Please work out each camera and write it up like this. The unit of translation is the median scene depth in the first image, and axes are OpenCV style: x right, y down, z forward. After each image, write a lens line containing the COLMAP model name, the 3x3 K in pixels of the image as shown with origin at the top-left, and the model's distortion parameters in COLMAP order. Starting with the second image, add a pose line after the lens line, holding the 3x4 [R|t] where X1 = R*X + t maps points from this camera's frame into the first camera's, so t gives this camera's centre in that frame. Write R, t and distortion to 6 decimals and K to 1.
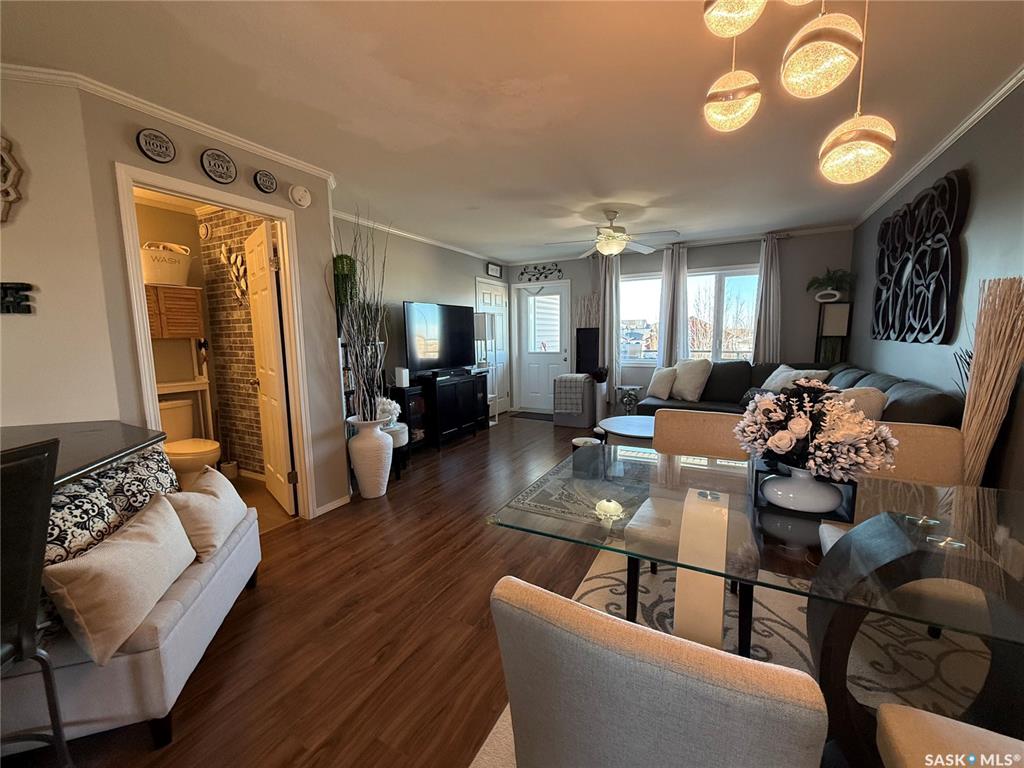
lens RADIAL K [[405.5, 0, 518.2], [0, 405.5, 384.9], [0, 0, 1]] dist [-0.001079, 0.000621]
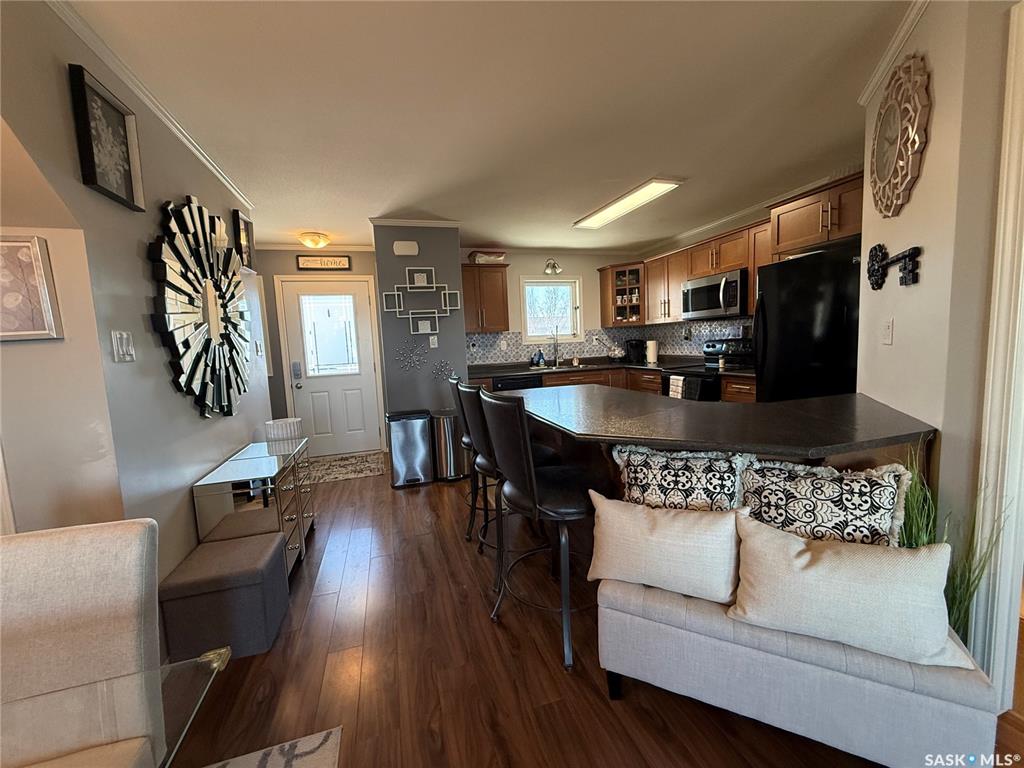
lens RADIAL K [[405.5, 0, 509.2], [0, 405.5, 383.9], [0, 0, 1]] dist [-0.001079, 0.000621]
pose [[-0.707268, 0.120039, -0.696679, -0.000321], [-0.027371, 0.980090, 0.196658, -0.041493], [0.706415, 0.158159, -0.689901, 0.370747]]
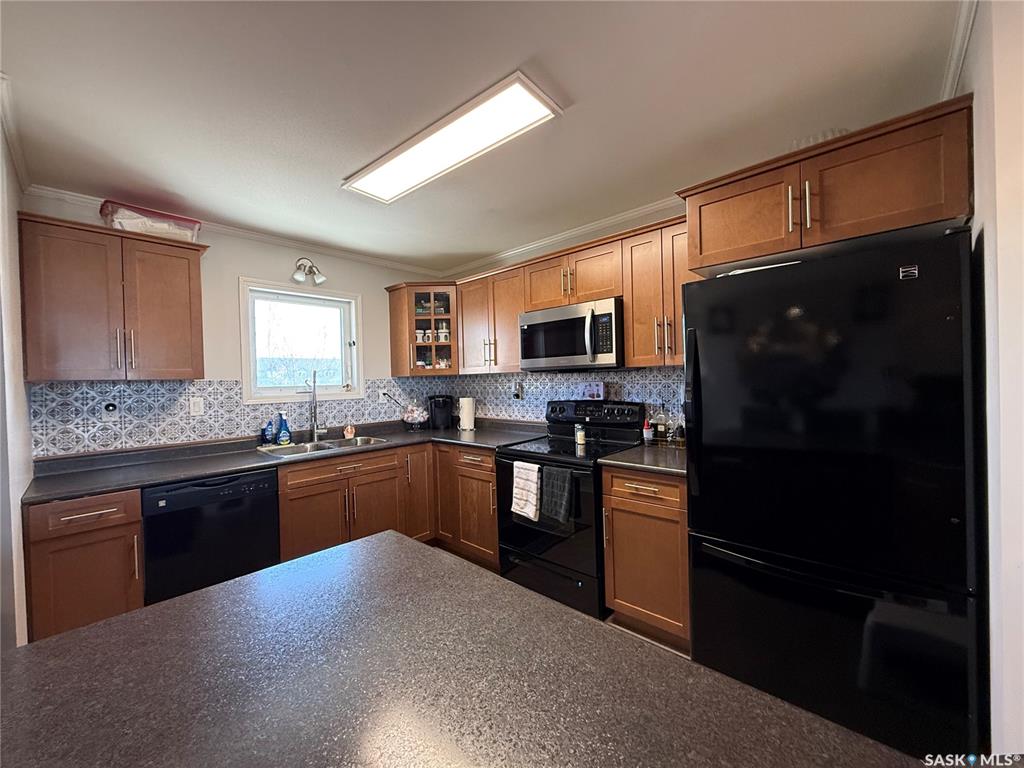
lens RADIAL K [[405.5, 0, 510.5], [0, 405.5, 383.9], [0, 0, 1]] dist [-0.001079, 0.000621]
pose [[-0.254727, 0.031081, -0.966513, -0.332208], [-0.087607, 0.994632, 0.055074, -0.026052], [0.963037, 0.098702, -0.250636, 0.140203]]
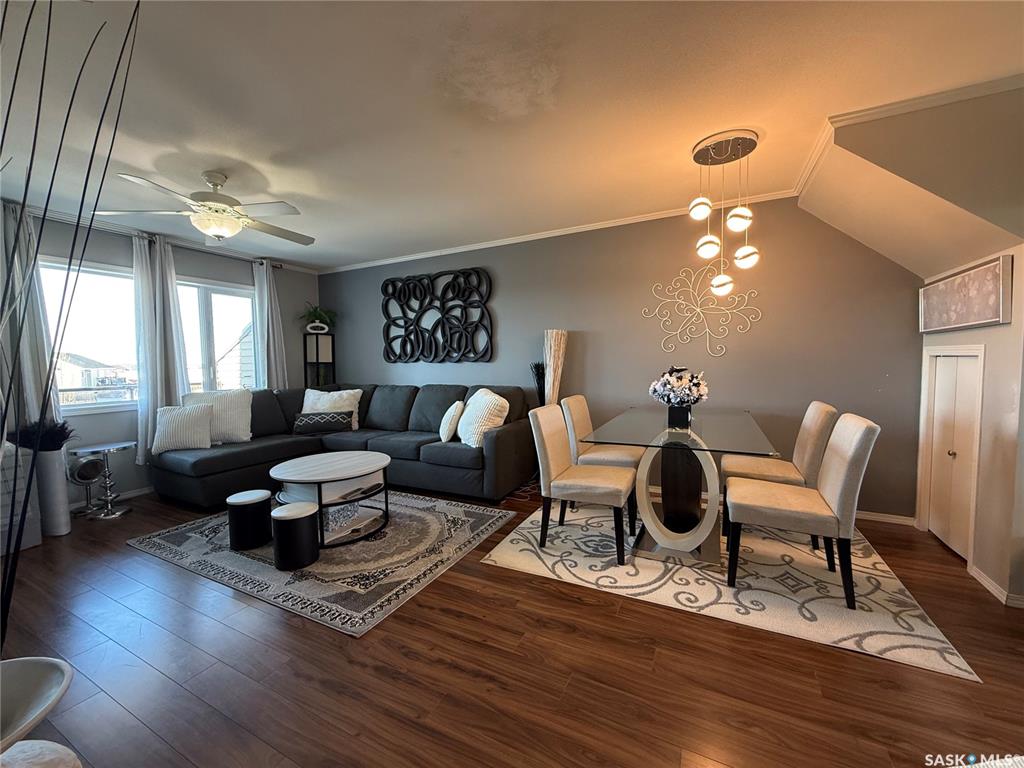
lens RADIAL K [[405.5, 0, 509.9], [0, 405.5, 385.4], [0, 0, 1]] dist [-0.001079, 0.000621]
pose [[-0.019668, -0.048833, 0.998613, -0.364974], [0.139359, 0.988922, 0.051104, -0.037260], [-0.990047, 0.140171, -0.012645, 0.451320]]
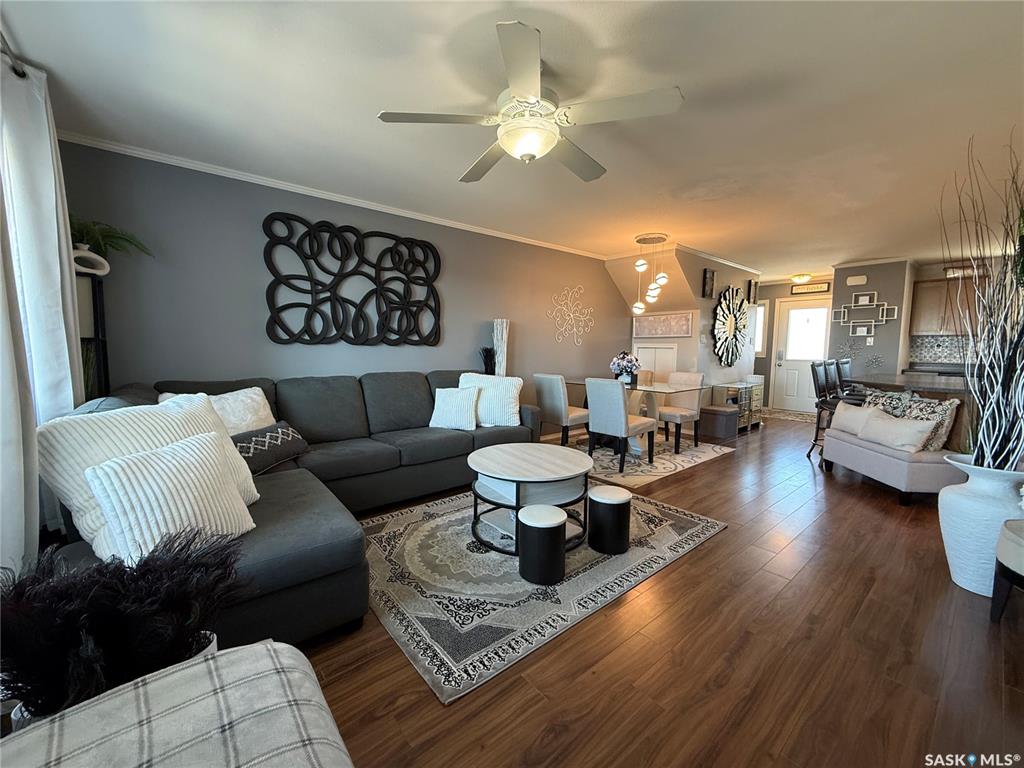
lens RADIAL K [[405.5, 0, 512.4], [0, 405.5, 385.3], [0, 0, 1]] dist [-0.001079, 0.000621]
pose [[-0.925612, -0.027949, 0.377440, 0.050455], [0.052678, 0.978049, 0.201609, -0.128021], [-0.374789, 0.206494, -0.903821, 1.173061]]
